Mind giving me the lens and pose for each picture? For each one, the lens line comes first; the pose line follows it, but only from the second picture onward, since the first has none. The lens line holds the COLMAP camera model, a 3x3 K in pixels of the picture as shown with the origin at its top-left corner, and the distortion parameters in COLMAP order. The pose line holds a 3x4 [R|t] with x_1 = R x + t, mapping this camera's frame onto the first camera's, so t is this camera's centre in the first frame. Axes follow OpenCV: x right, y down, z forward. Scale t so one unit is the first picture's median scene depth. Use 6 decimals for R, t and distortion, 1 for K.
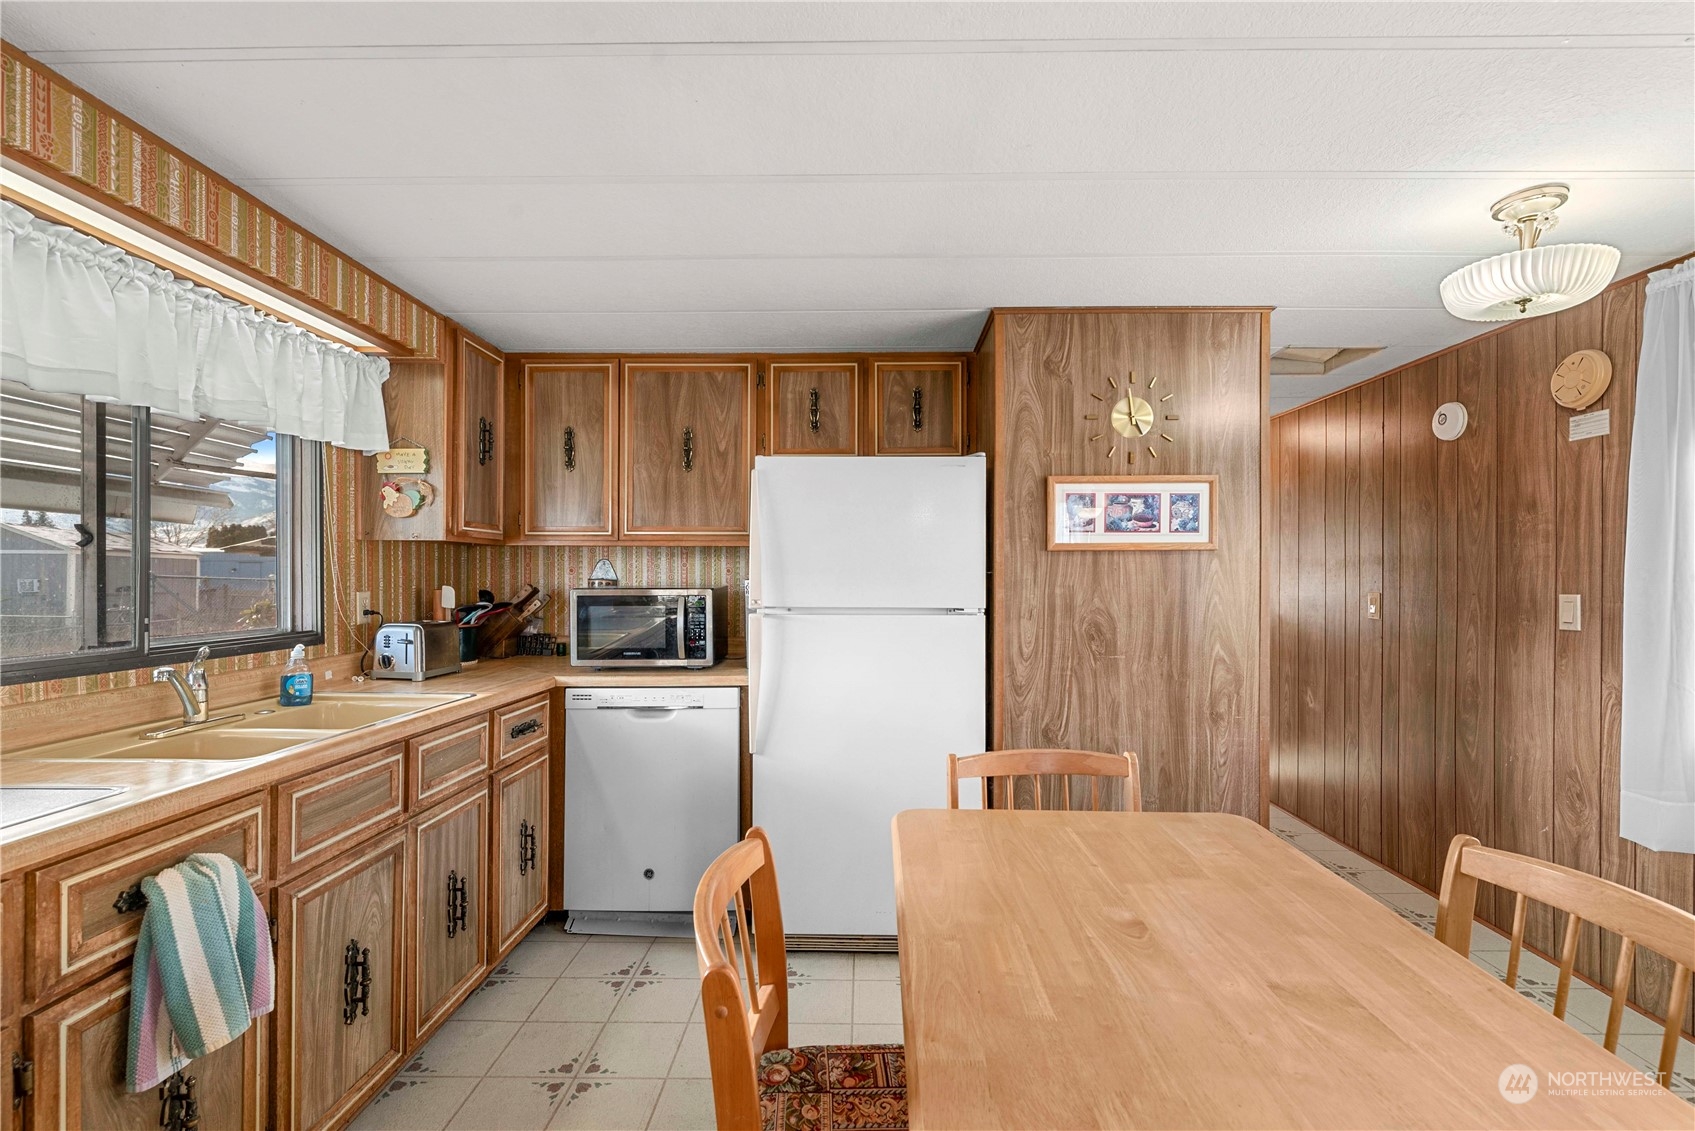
lens RADIAL K [[747.7, 0, 851.9], [0, 747.7, 573.2], [0, 0, 1]] dist [-0.003283, -0.000476]
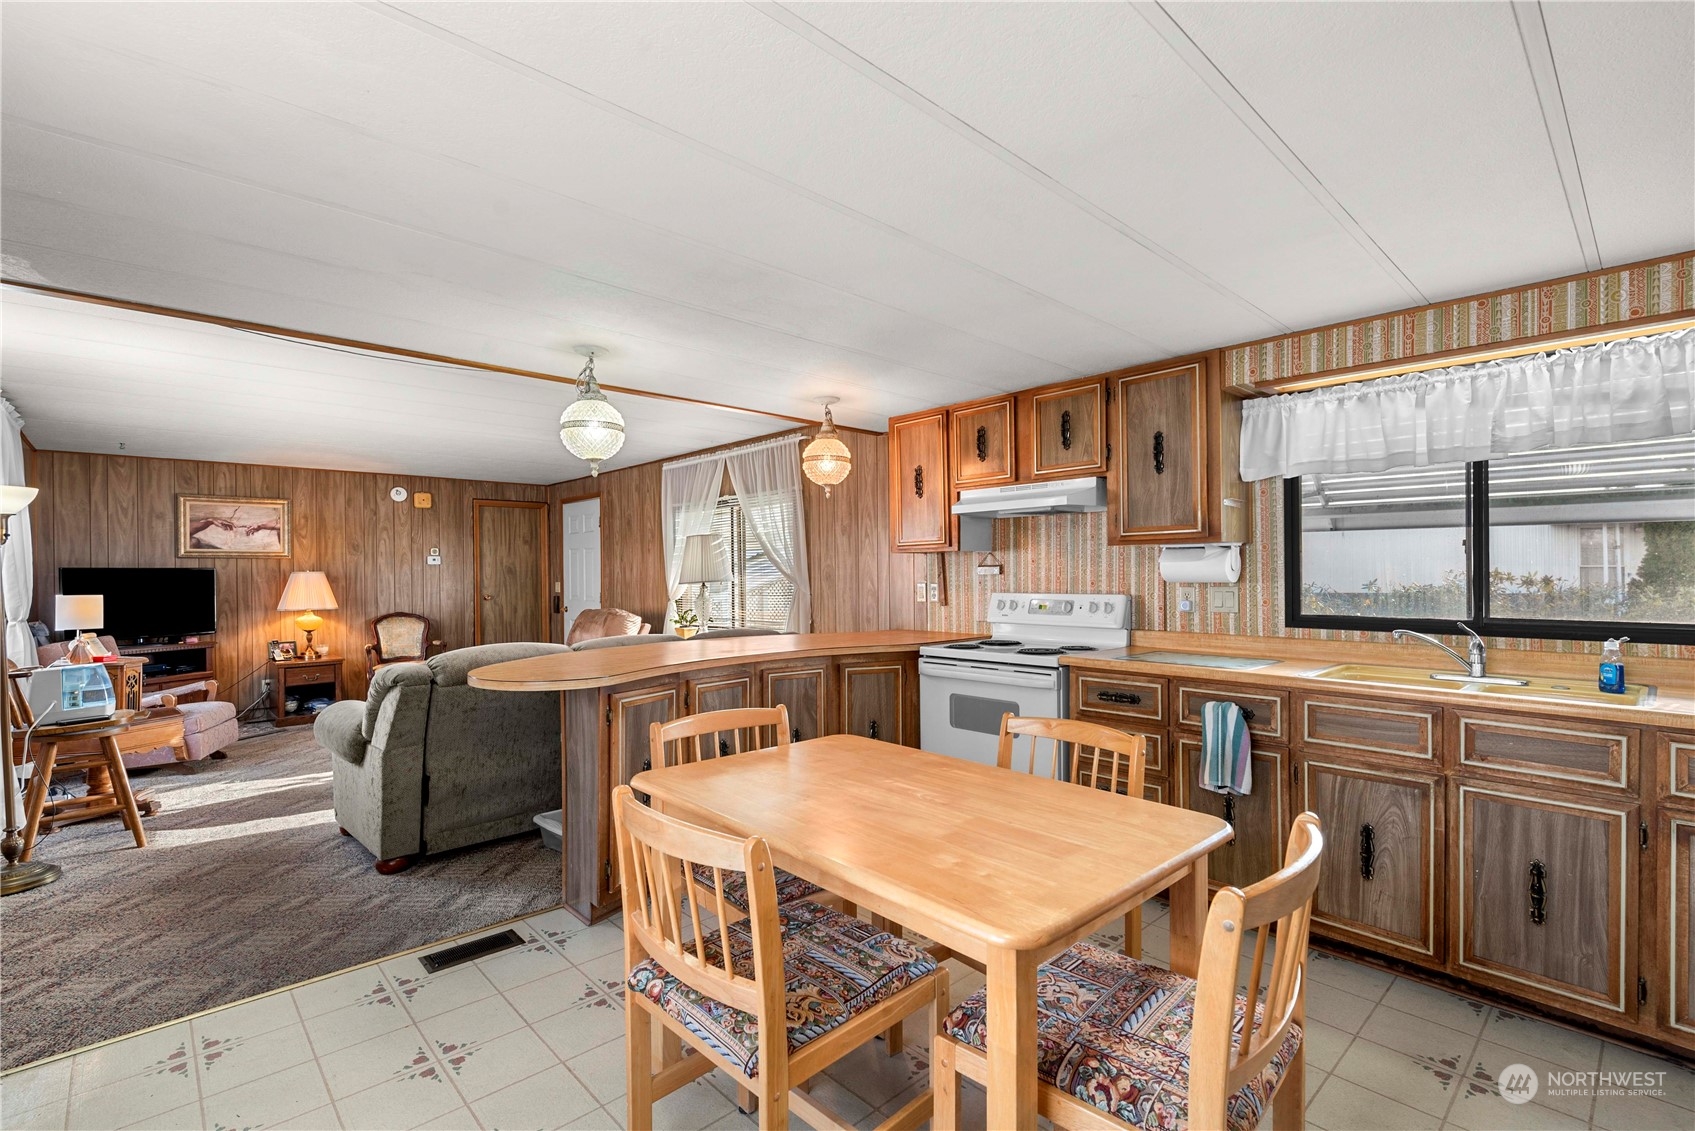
lens RADIAL K [[763.8, 0, 855.1], [0, 763.8, 573.3], [0, 0, 1]] dist [-0.000468, -0.000353]
pose [[-0.718450, 0.001051, -0.695577, 0.699985], [0.005050, 0.999980, -0.003705, 0.002669], [0.695560, -0.006175, -0.718442, 0.889356]]
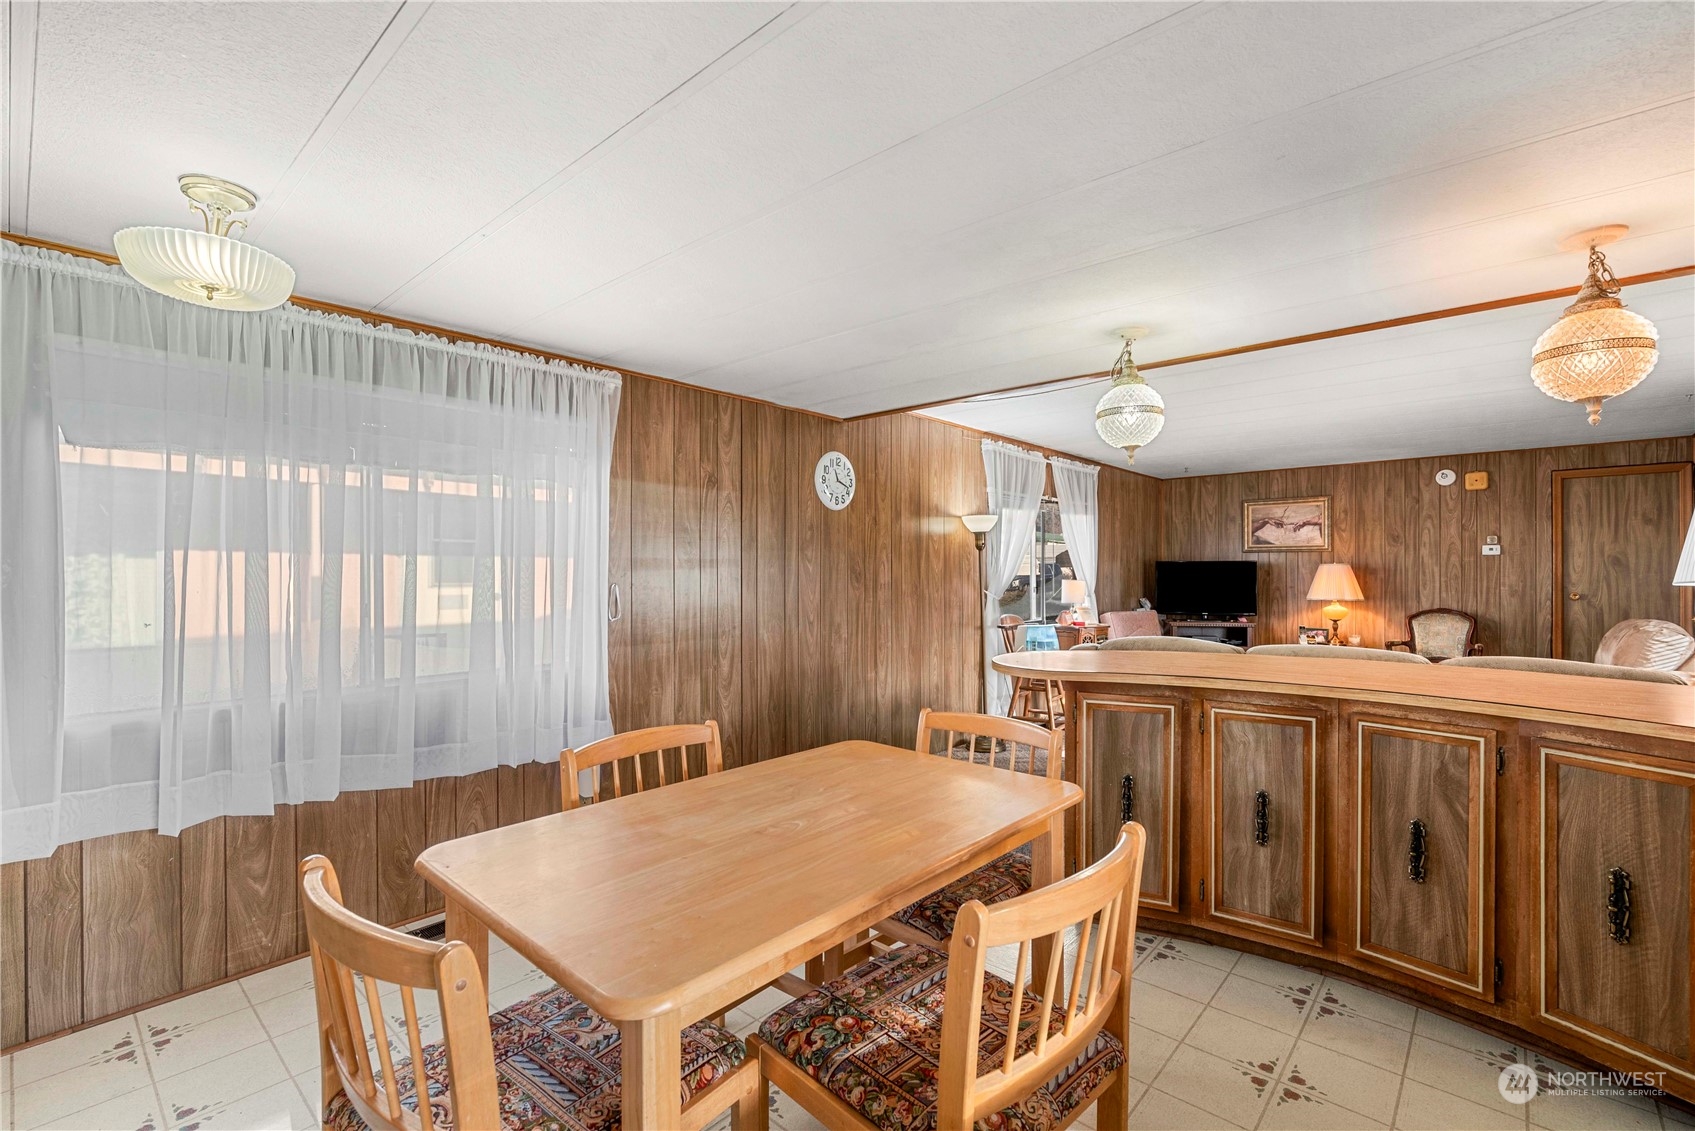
lens RADIAL K [[747.7, 0, 851.9], [0, 747.7, 573.2], [0, 0, 1]] dist [-0.003283, -0.000476]
pose [[-0.758309, -0.005704, 0.651871, -0.267015], [-0.002215, 0.999978, 0.006174, -0.001332], [-0.651892, 0.003238, -0.758305, 0.854498]]
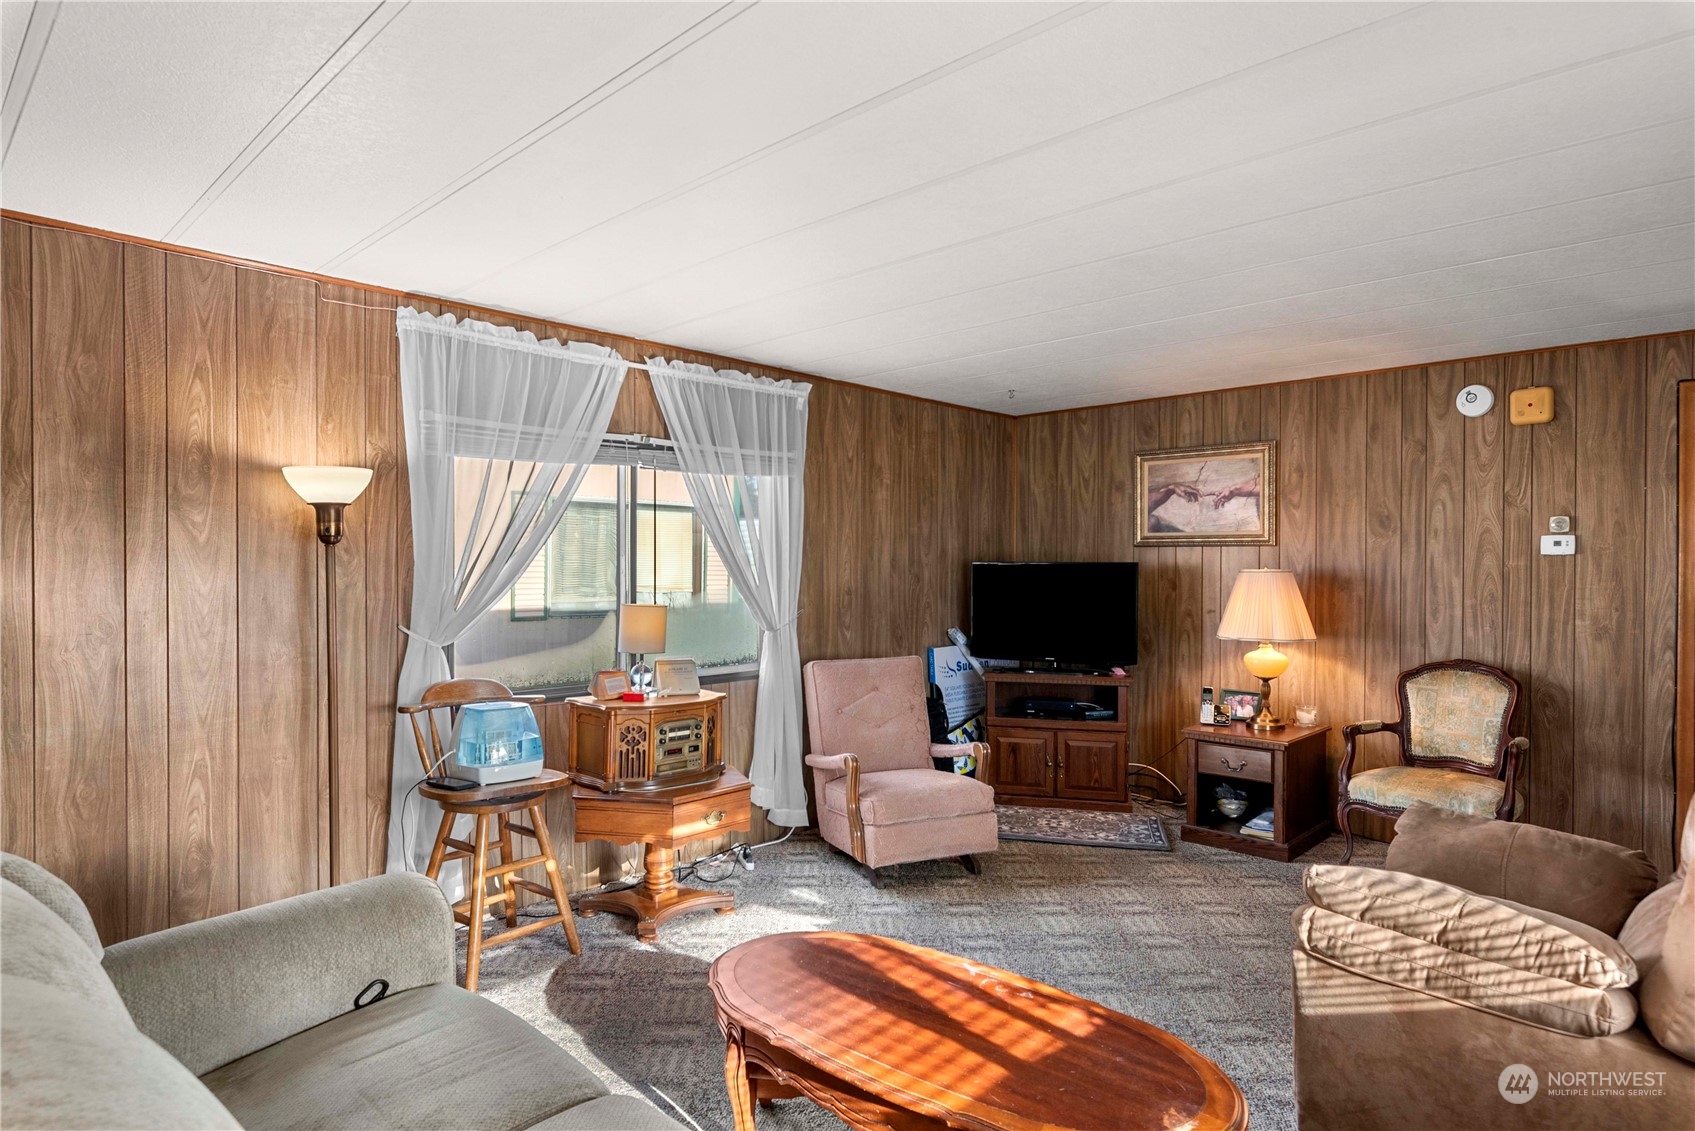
lens RADIAL K [[958.8, 0, 859.0], [0, 958.8, 570.9], [0, 0, 1]] dist [0.003907, 0.000577]
pose [[-0.732298, -0.012946, 0.680861, -0.514313], [-0.006252, 0.999905, 0.012287, -0.039796], [-0.680955, 0.004741, -0.732310, -0.563930]]
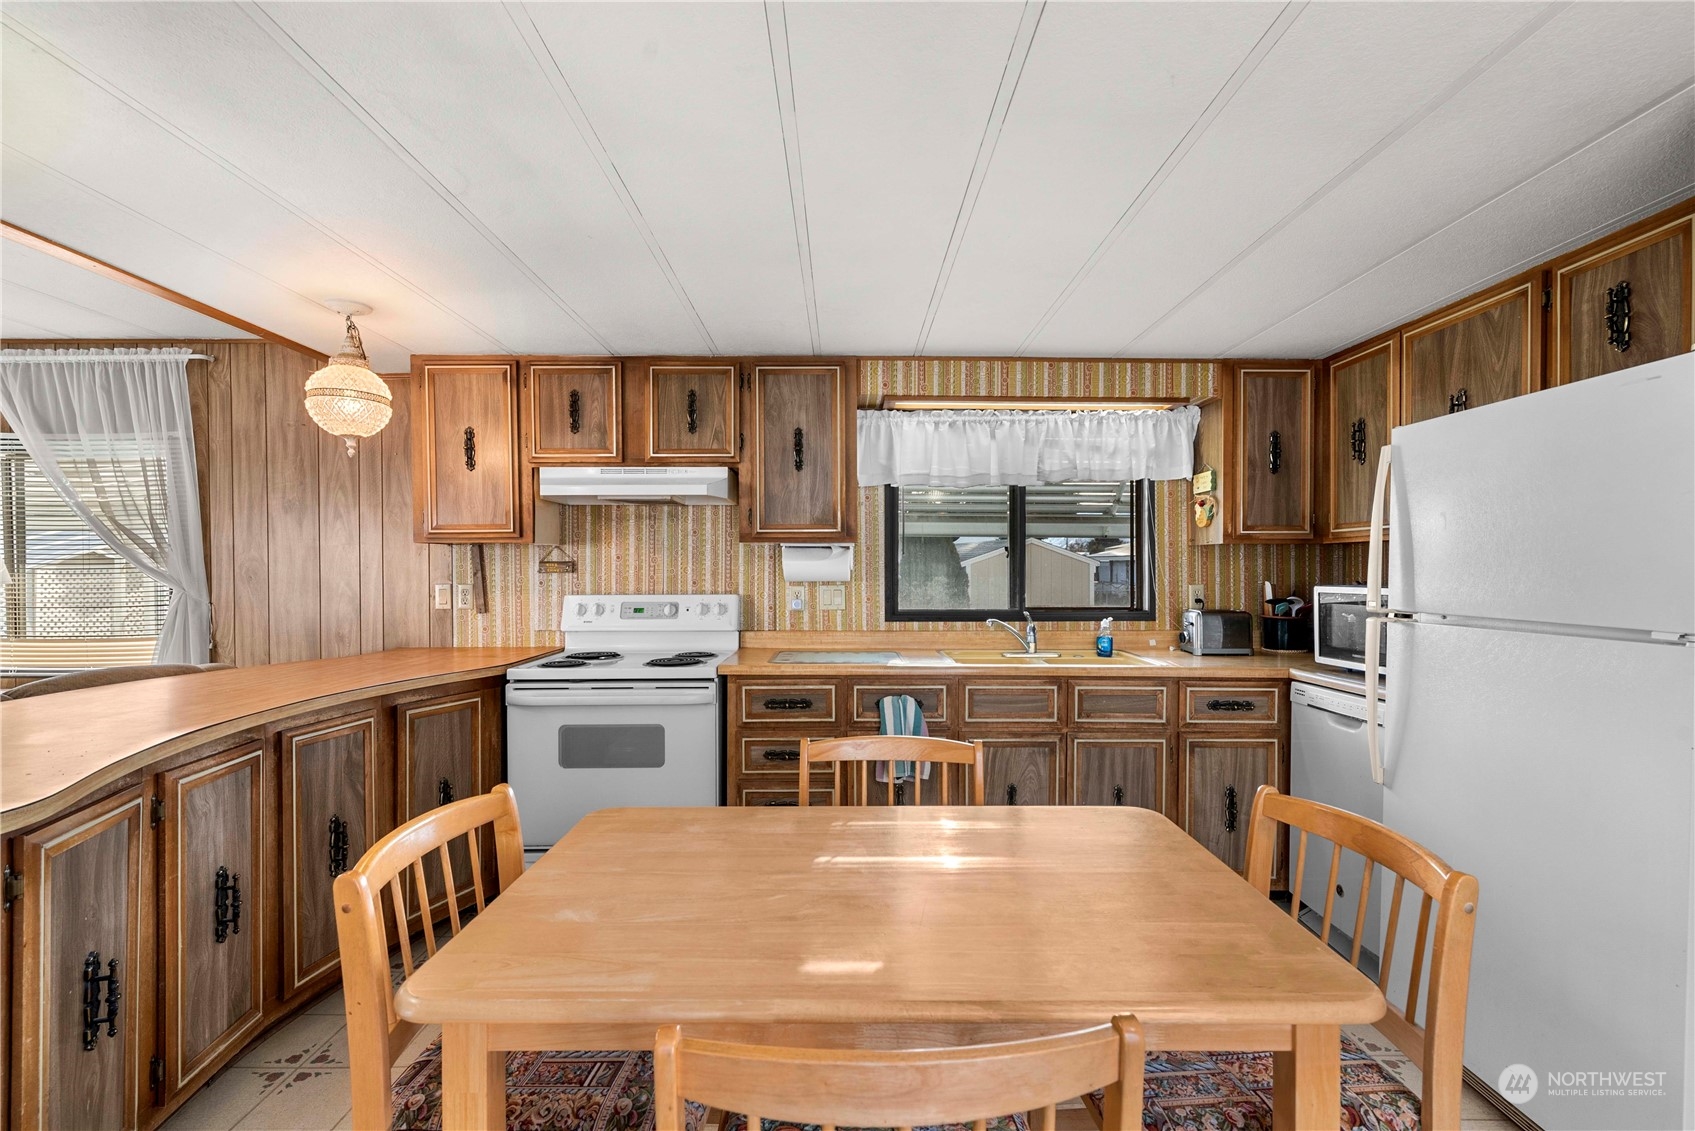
lens RADIAL K [[756.0, 0, 852.2], [0, 756.0, 572.7], [0, 0, 1]] dist [-0.001453, -0.000131]
pose [[0.025388, 0.001810, -0.999676, 0.690695], [0.003076, 0.999993, 0.001889, -0.000632], [0.999673, -0.003123, 0.025382, 0.378283]]
